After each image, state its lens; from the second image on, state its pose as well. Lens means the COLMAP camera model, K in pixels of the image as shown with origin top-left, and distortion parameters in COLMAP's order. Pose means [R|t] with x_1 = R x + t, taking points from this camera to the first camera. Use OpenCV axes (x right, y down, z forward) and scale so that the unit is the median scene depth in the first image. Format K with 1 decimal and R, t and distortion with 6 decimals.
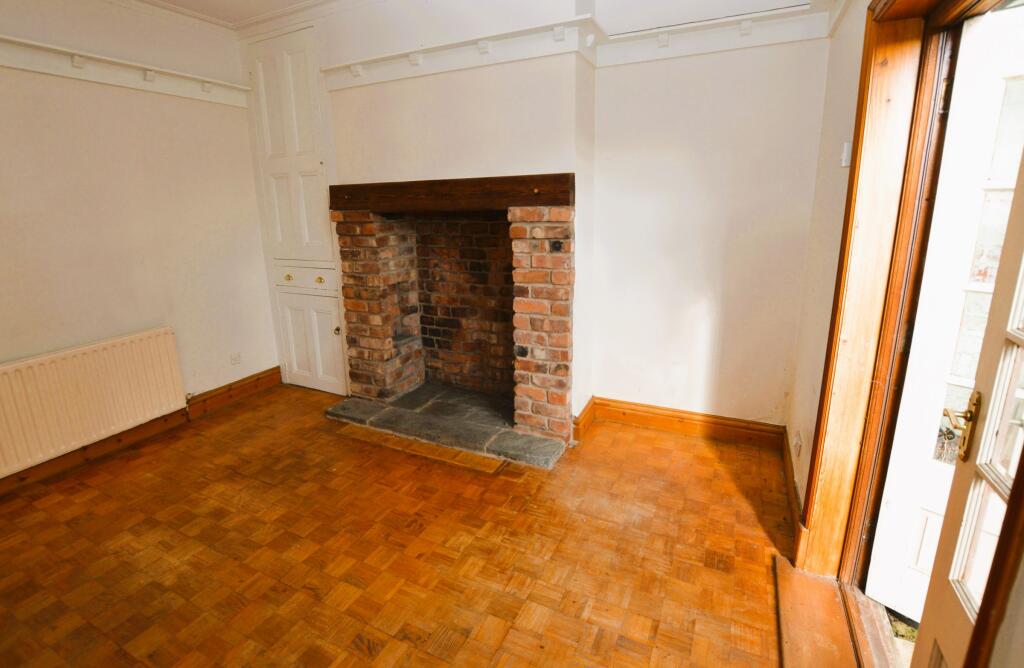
lens RADIAL K [[486.4, 0, 509.0], [0, 486.4, 317.2], [0, 0, 1]] dist [-0.031288, 0.000211]
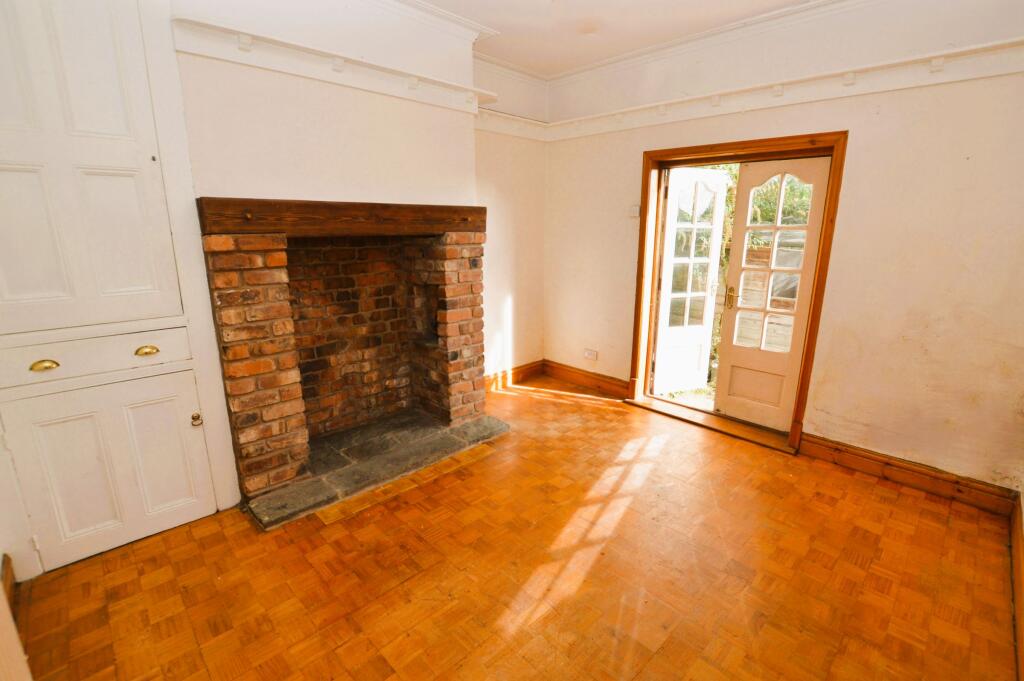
lens RADIAL K [[463.8, 0, 515.8], [0, 463.8, 341.9], [0, 0, 1]] dist [-0.027782, -0.000108]
pose [[0.326282, -0.206912, 0.922349, -0.857006], [0.207490, 0.967630, 0.143670, -0.082565], [-0.922219, 0.144501, 0.358652, 0.413612]]
